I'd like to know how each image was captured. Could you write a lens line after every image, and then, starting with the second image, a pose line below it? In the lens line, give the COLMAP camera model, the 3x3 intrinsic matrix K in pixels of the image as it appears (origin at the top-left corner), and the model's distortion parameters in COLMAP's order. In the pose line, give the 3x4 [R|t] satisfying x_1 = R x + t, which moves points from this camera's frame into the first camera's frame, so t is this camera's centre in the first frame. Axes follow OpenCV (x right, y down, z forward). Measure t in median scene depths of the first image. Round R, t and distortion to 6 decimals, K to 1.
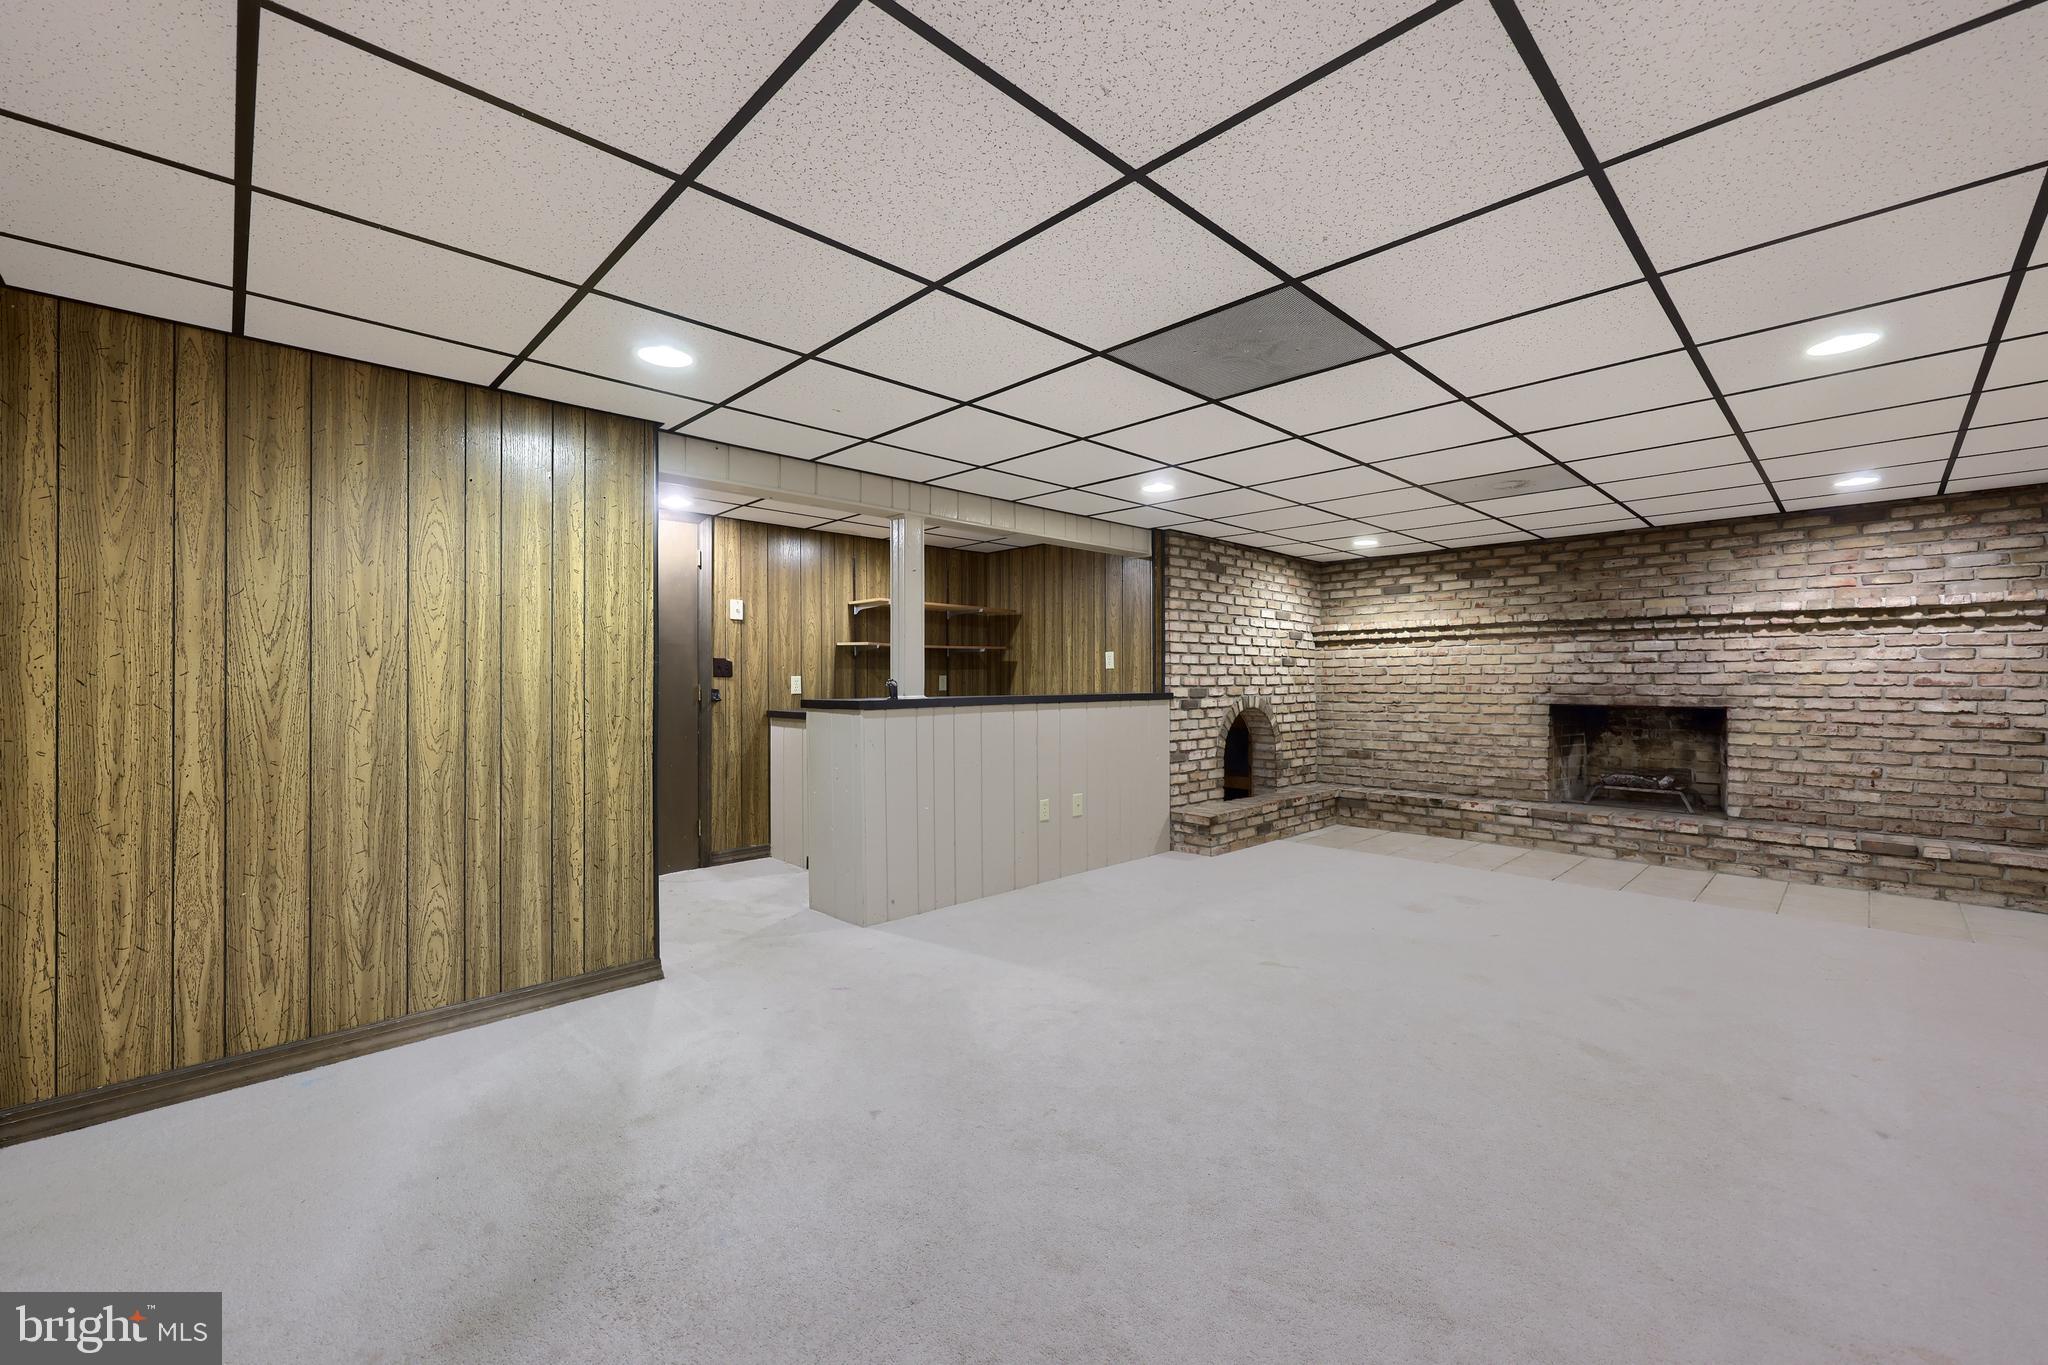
lens RADIAL K [[854.7, 0, 1017.1], [0, 854.7, 676.8], [0, 0, 1]] dist [-0.000562, -0.000072]
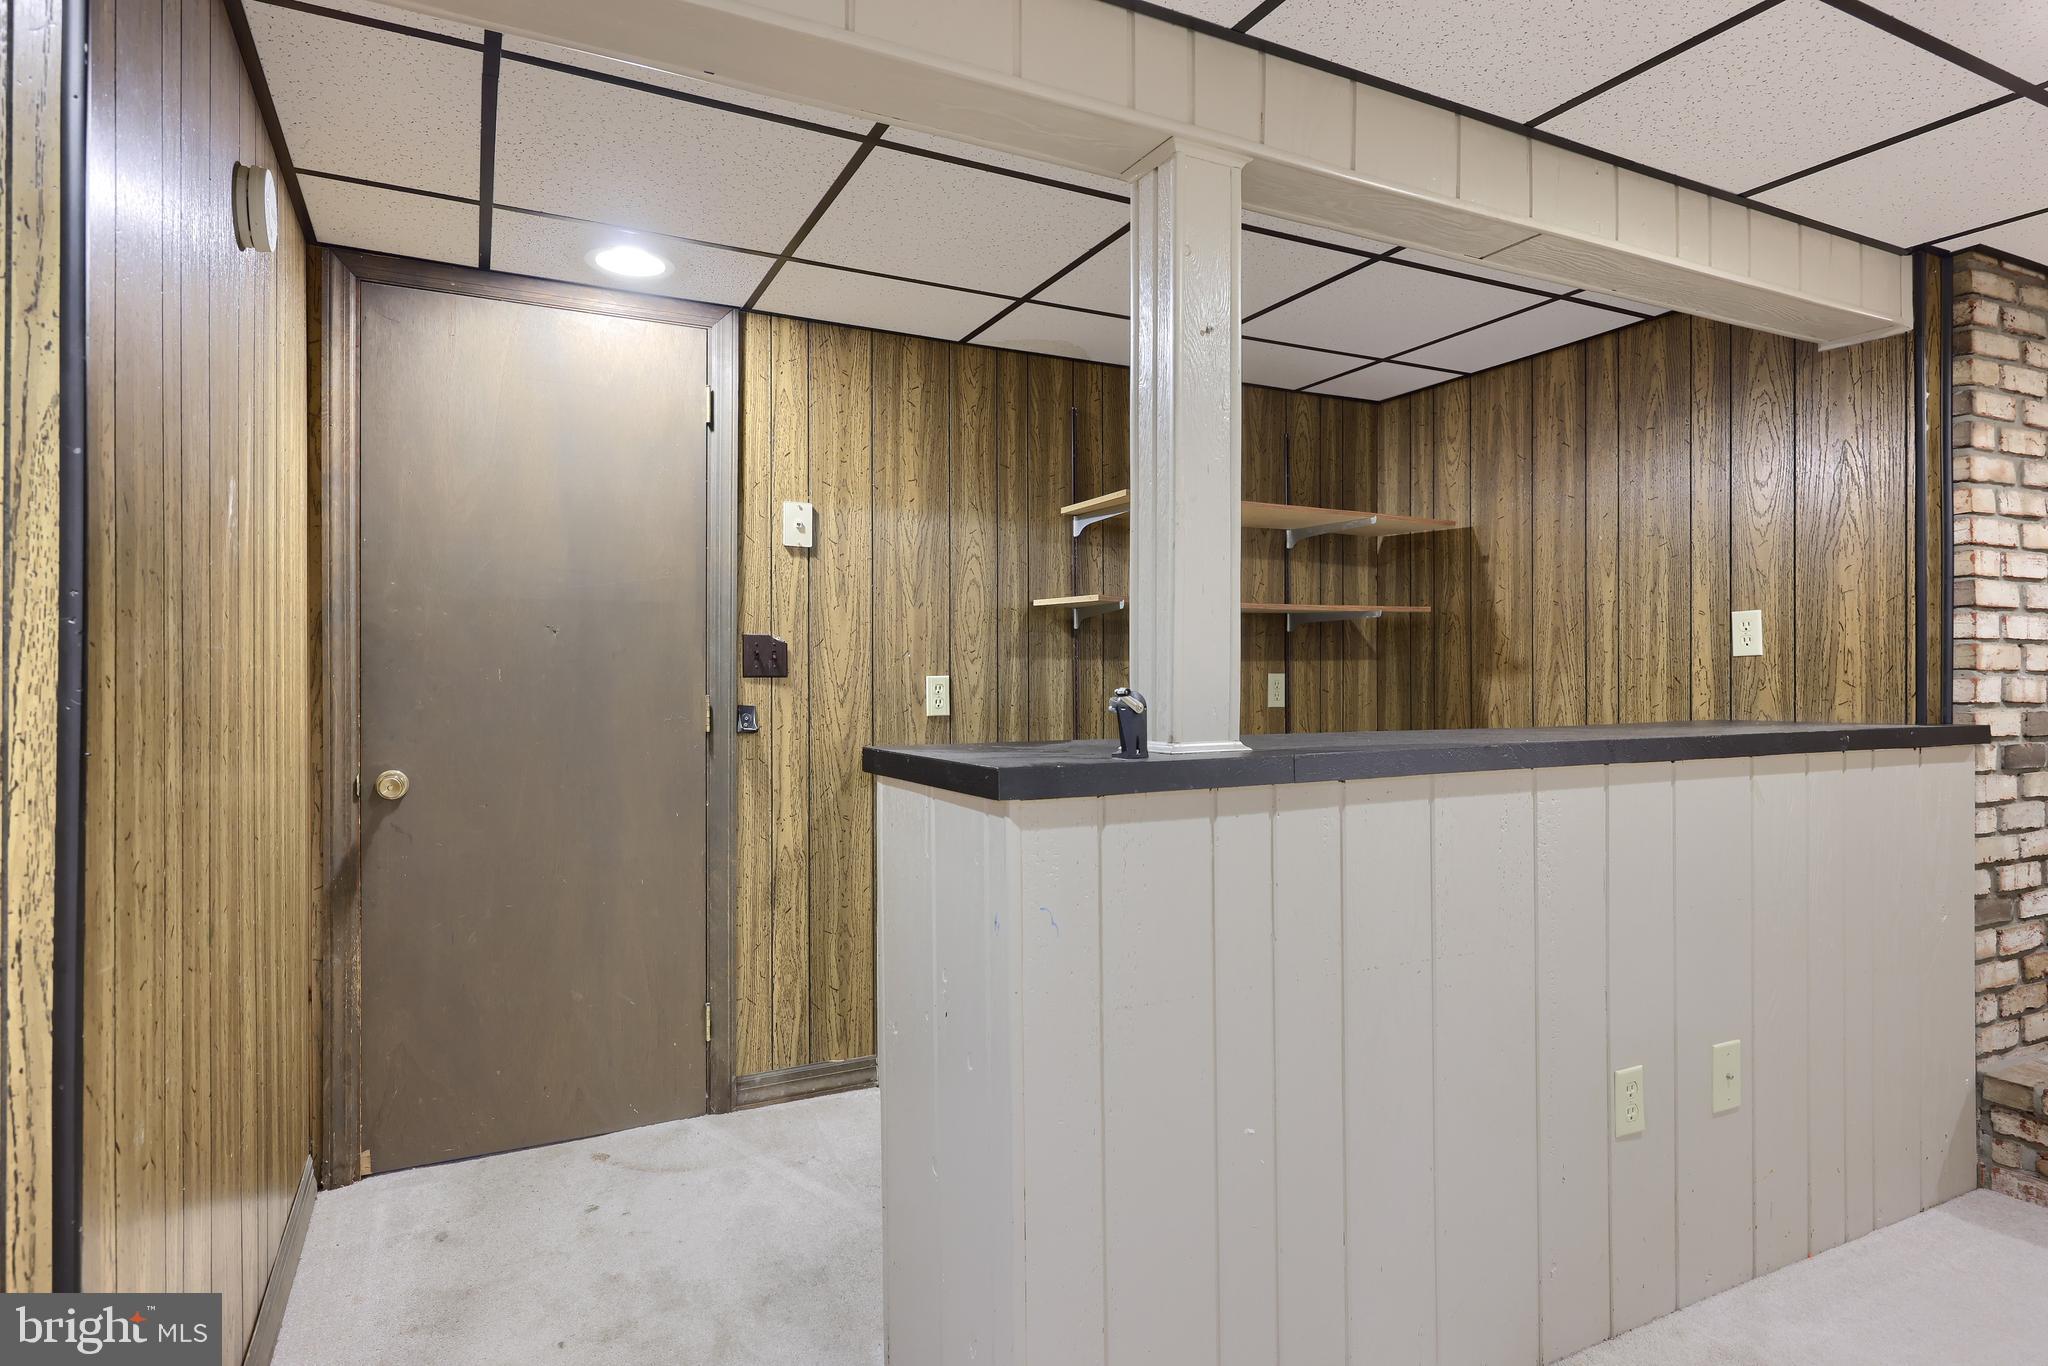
lens RADIAL K [[1056.9, 0, 967.6], [0, 1056.9, 680.0], [0, 0, 1]] dist [0.018701, 0.000051]
pose [[0.939308, 0.002756, -0.343063, -0.052279], [-0.000150, 0.999971, 0.007621, -0.002396], [0.343074, -0.007107, 0.939281, 0.455888]]
